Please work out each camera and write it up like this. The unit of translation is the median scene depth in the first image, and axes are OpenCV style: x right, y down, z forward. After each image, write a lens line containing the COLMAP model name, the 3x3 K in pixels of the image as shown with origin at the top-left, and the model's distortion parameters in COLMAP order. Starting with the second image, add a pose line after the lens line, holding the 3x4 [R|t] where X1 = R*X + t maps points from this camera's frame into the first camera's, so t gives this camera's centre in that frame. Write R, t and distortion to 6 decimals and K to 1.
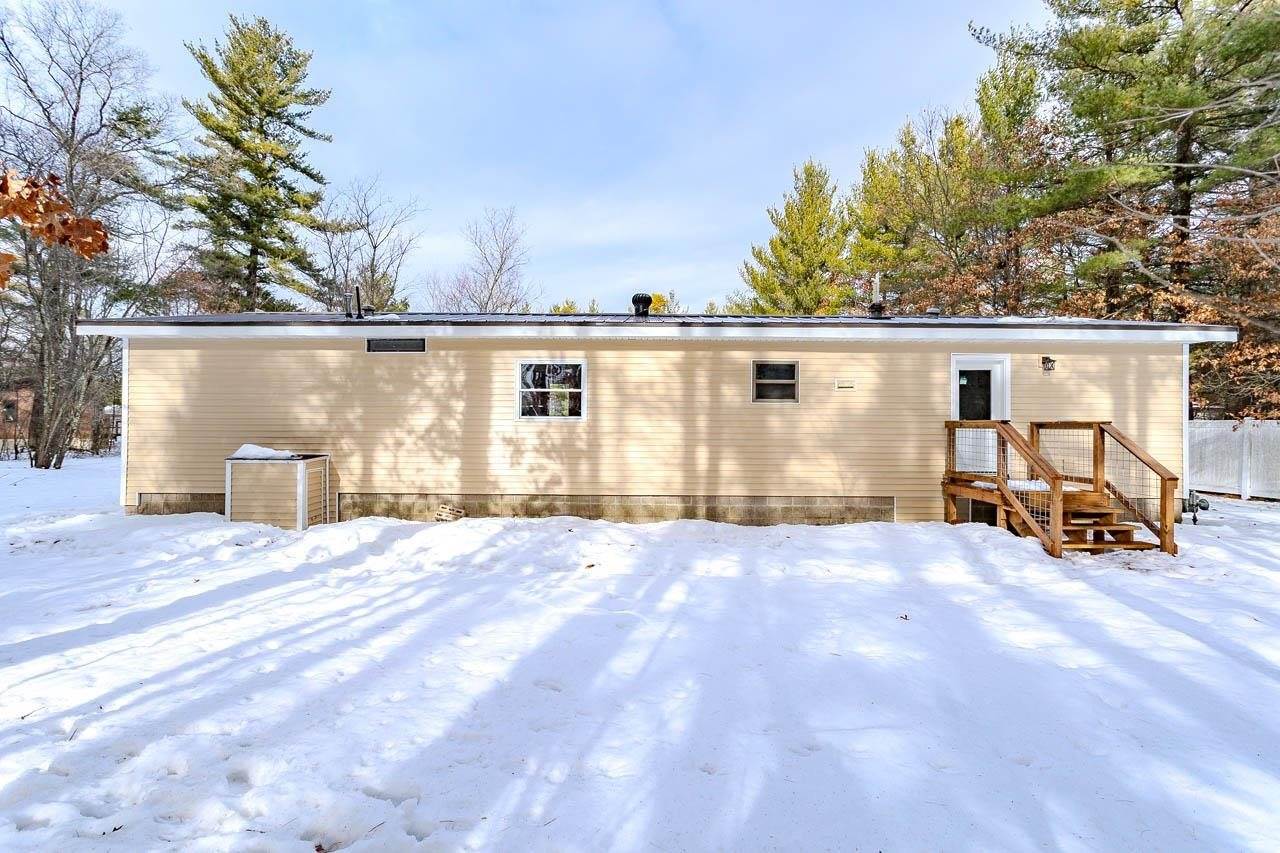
lens RADIAL K [[612.7, 0, 640.0], [0, 612.7, 426.5], [0, 0, 1]] dist [0.002849, 0.001483]
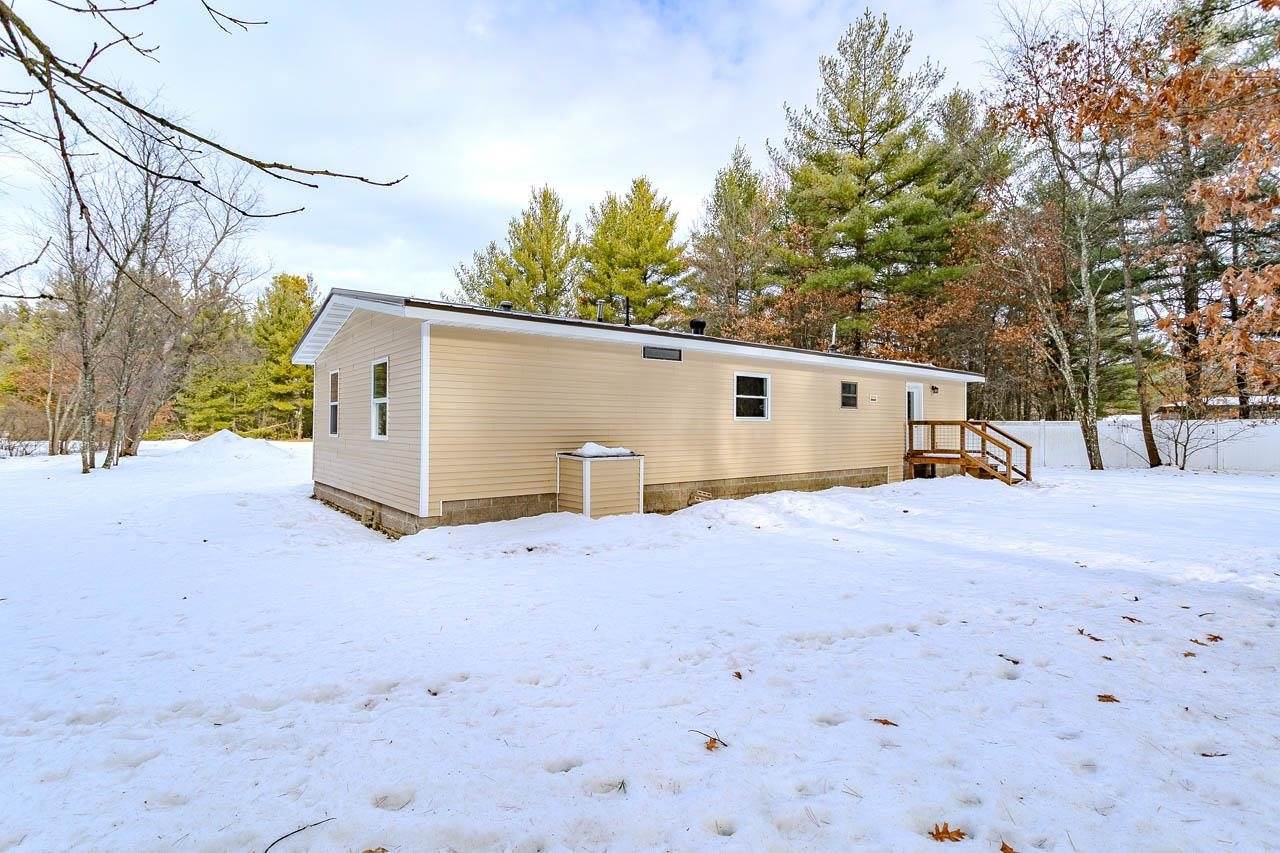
lens RADIAL K [[612.7, 0, 640.0], [0, 612.7, 426.5], [0, 0, 1]] dist [0.002849, 0.001483]
pose [[0.769006, -0.004504, 0.639226, -1.157812], [-0.001090, 0.999964, 0.008356, -0.006581], [-0.639241, -0.007123, 0.768974, 0.147288]]
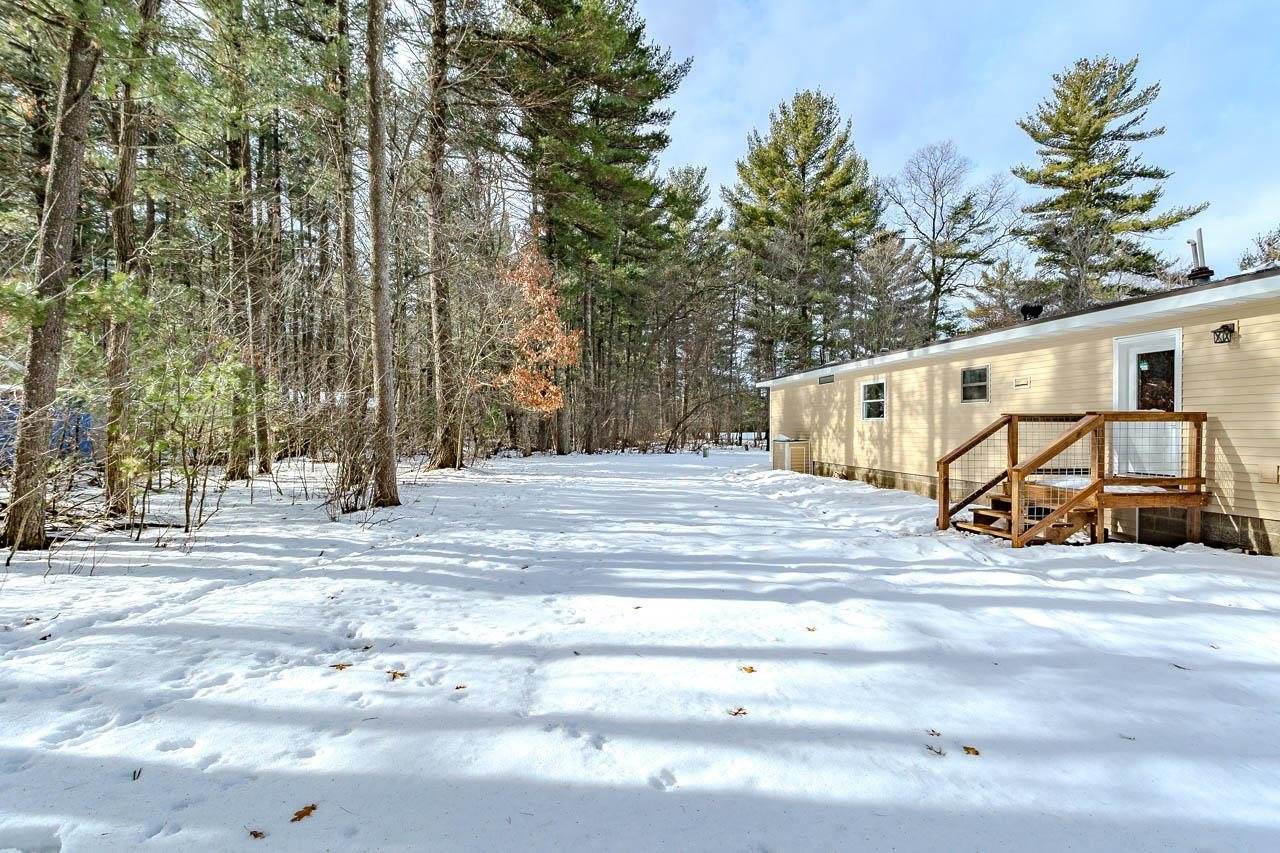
lens RADIAL K [[612.7, 0, 640.0], [0, 612.7, 426.5], [0, 0, 1]] dist [0.002849, 0.001483]
pose [[0.160633, -0.006947, -0.986990, 1.271858], [-0.005136, 0.999956, -0.007874, 0.020376], [0.987001, 0.006334, 0.160590, 0.175414]]
